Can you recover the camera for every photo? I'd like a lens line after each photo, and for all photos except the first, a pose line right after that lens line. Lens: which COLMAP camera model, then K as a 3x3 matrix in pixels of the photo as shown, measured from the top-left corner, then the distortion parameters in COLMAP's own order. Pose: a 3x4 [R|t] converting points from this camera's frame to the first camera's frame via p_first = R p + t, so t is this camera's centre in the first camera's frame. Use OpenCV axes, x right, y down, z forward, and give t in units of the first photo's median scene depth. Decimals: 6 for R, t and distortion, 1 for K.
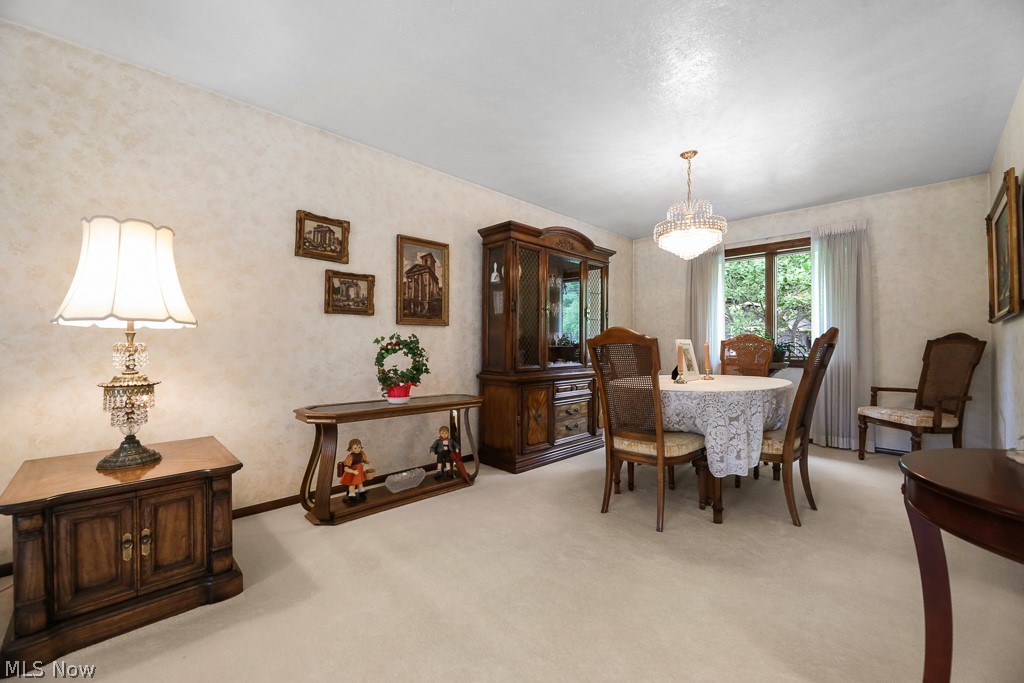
lens RADIAL K [[416.4, 0, 513.5], [0, 416.4, 331.3], [0, 0, 1]] dist [-0.002173, -0.000225]
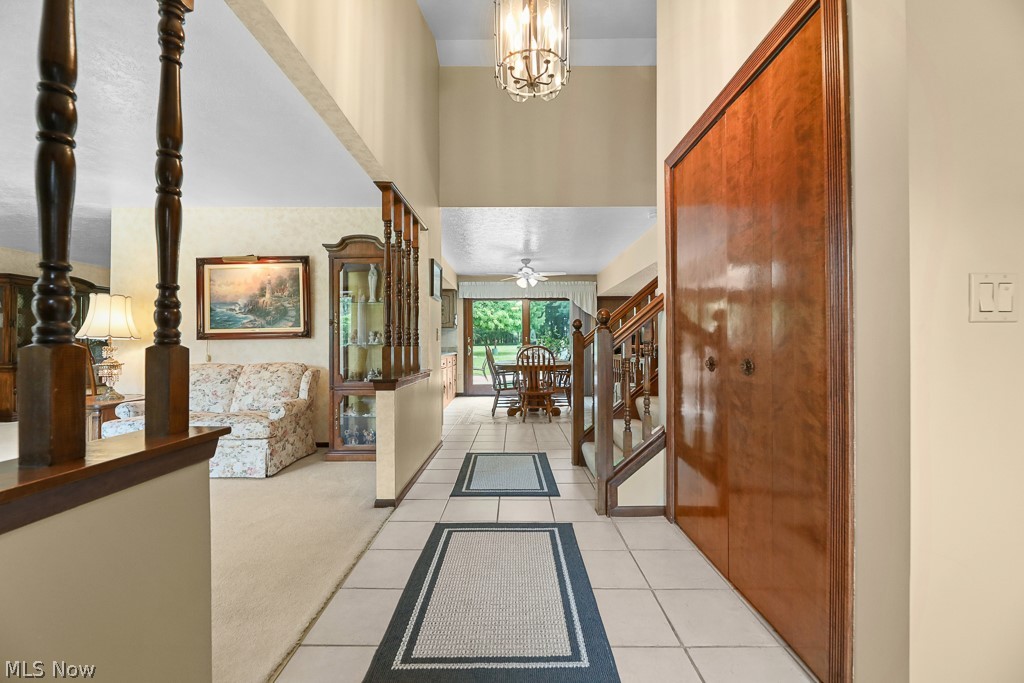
lens RADIAL K [[415.4, 0, 512.0], [0, 415.4, 341.5], [0, 0, 1]] dist [-0.001639, -0.000235]
pose [[0.712631, 0.008748, 0.701484, 0.296227], [-0.023218, 0.999669, 0.011120, -0.061549], [-0.701154, -0.024212, 0.712598, -1.776189]]
